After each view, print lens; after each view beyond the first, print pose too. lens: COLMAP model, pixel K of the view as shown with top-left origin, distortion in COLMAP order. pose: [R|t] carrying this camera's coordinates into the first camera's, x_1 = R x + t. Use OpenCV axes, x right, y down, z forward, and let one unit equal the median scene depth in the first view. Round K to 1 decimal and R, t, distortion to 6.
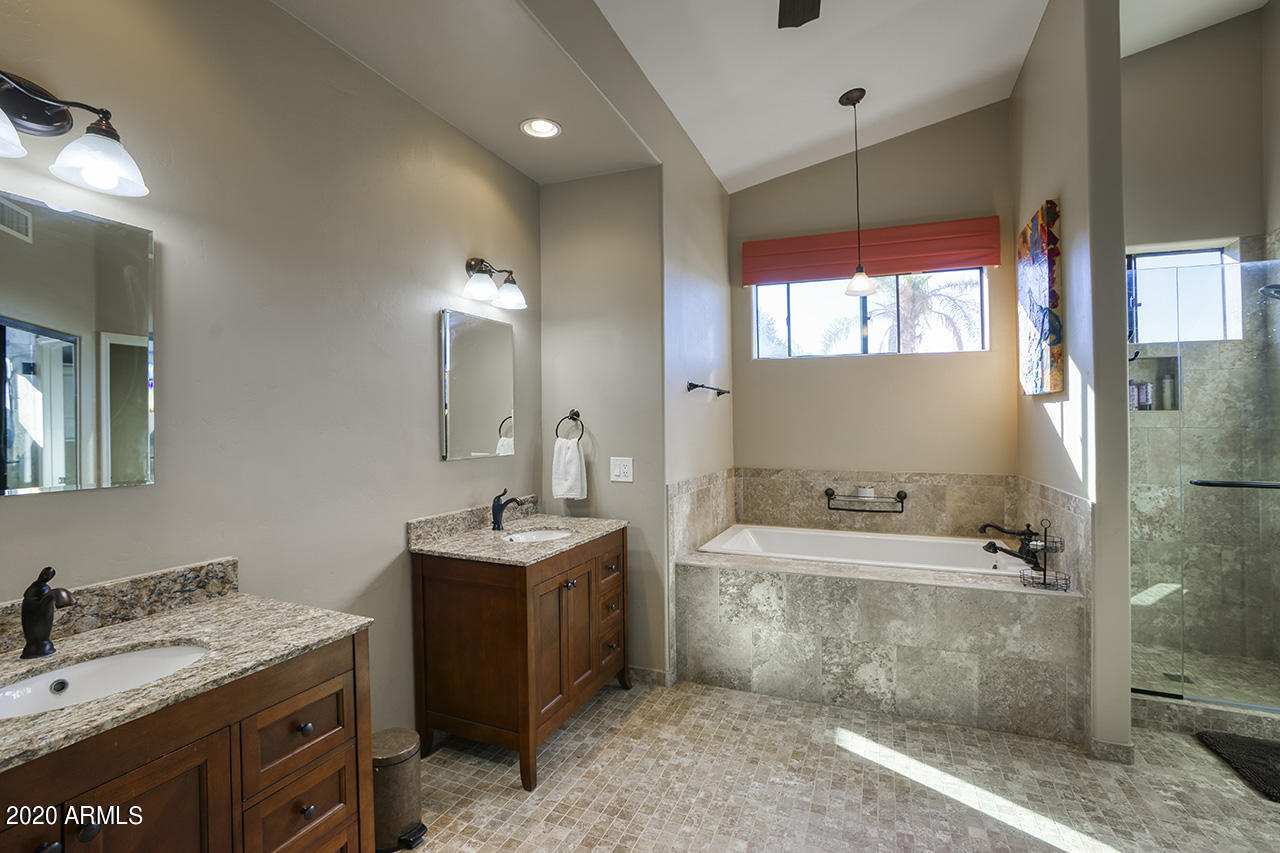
lens RADIAL K [[597.7, 0, 635.0], [0, 597.7, 428.4], [0, 0, 1]] dist [-0.069979, 0.025426]
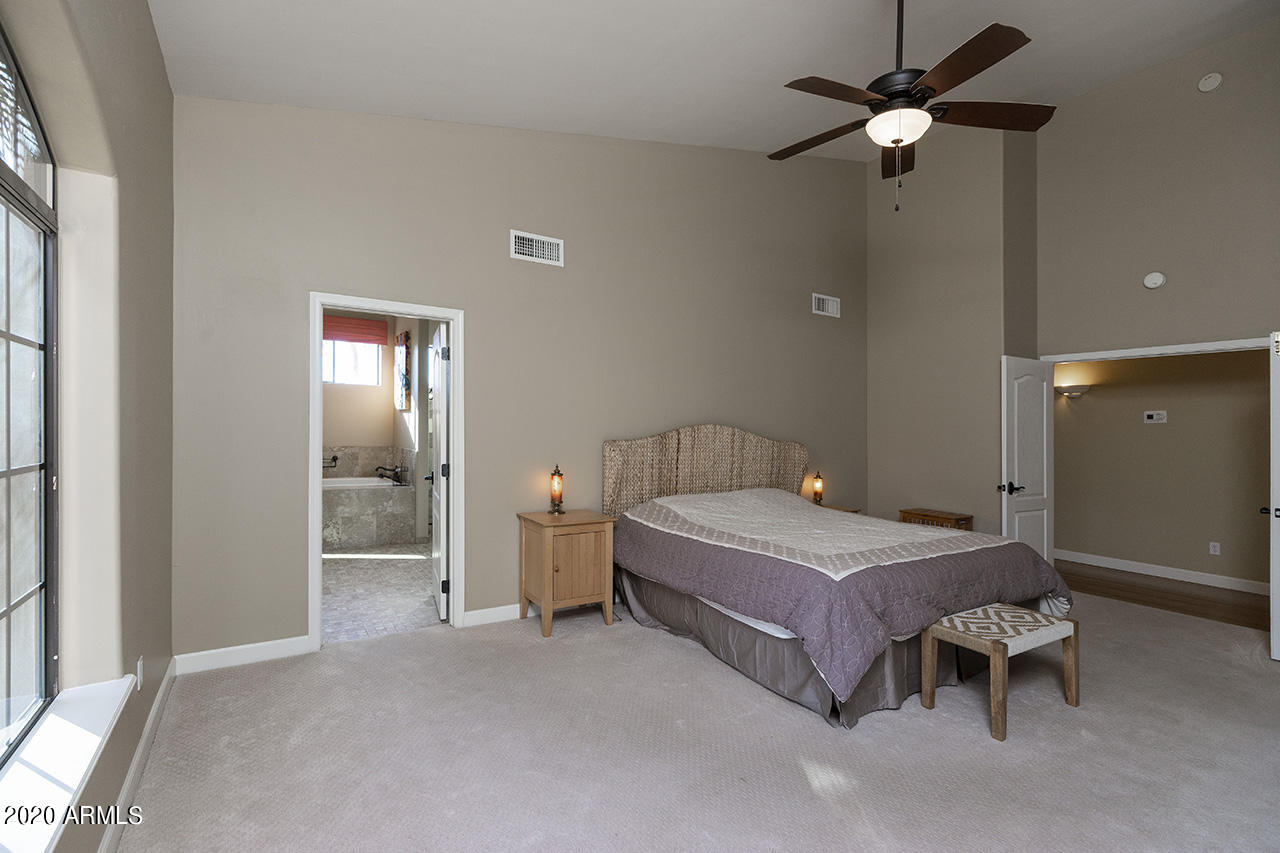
lens RADIAL K [[598.7, 0, 640.0], [0, 598.7, 426.5], [0, 0, 1]] dist [-0.000520, 0.025075]
pose [[0.575182, 0.009925, 0.817965, -0.794804], [-0.015374, 0.999881, -0.001321, -0.001384], [-0.817881, -0.011816, 0.575266, -1.288753]]
